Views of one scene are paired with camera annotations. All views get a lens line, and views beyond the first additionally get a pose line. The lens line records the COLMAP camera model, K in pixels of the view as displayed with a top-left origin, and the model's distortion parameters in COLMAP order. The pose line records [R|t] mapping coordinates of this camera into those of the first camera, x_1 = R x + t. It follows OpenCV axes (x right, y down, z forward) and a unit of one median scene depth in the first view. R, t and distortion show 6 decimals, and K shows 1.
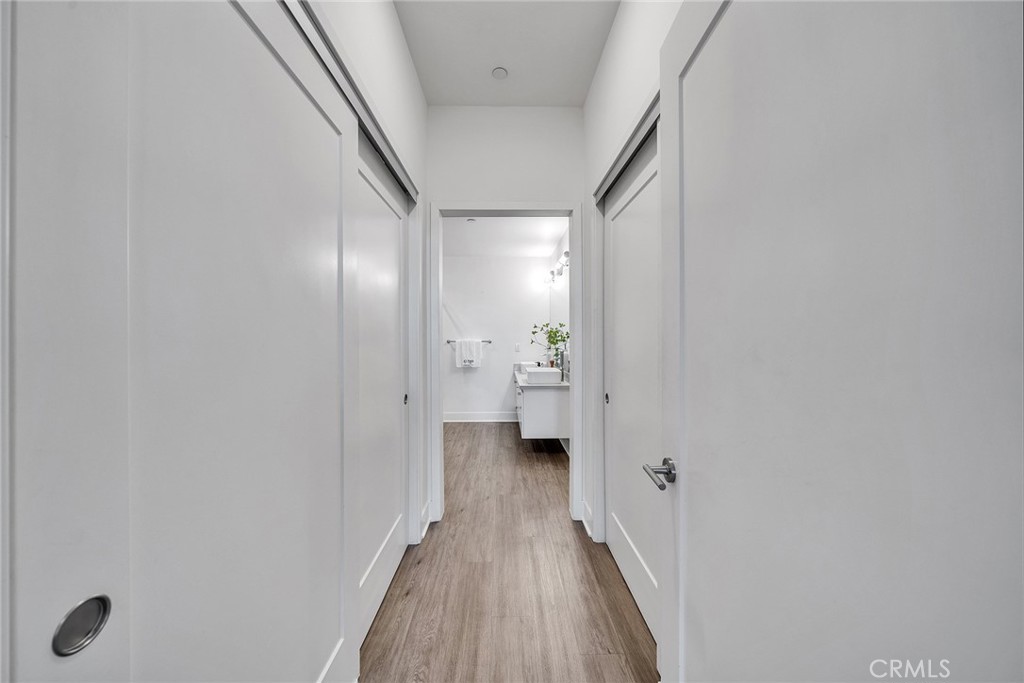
lens RADIAL K [[508.9, 0, 509.3], [0, 508.9, 327.3], [0, 0, 1]] dist [-0.000779, -0.000385]
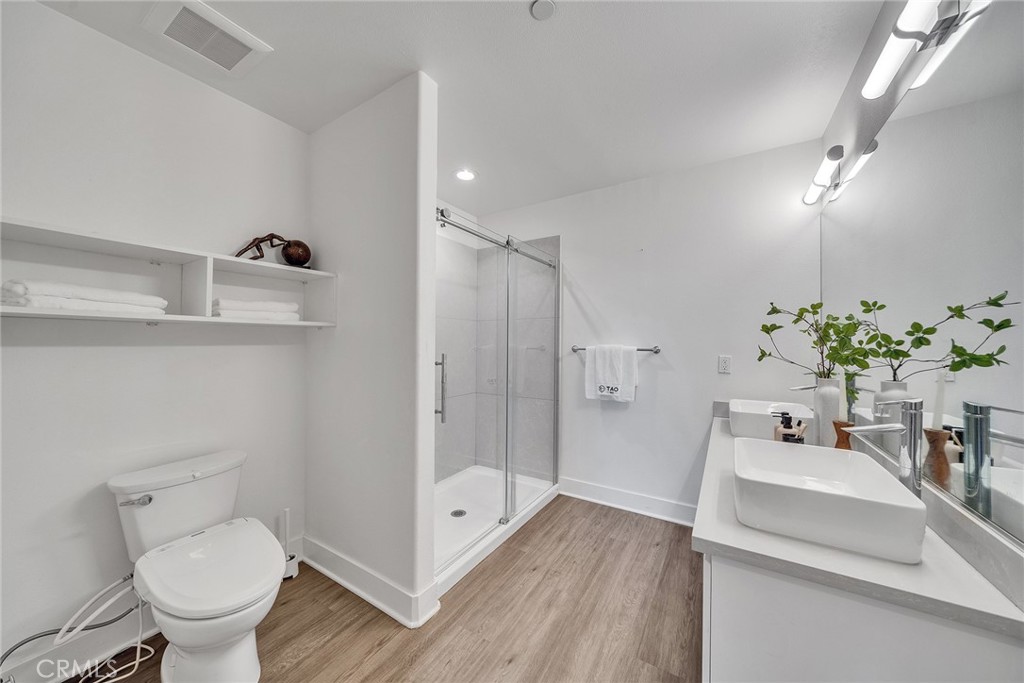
lens RADIAL K [[359.8, 0, 503.3], [0, 359.8, 337.2], [0, 0, 1]] dist [-0.001206, -0.000064]
pose [[0.833792, 0.000036, -0.552079, 0.030342], [0.001932, 0.999994, 0.002983, 0.014266], [0.552076, -0.003554, 0.833787, 0.643558]]
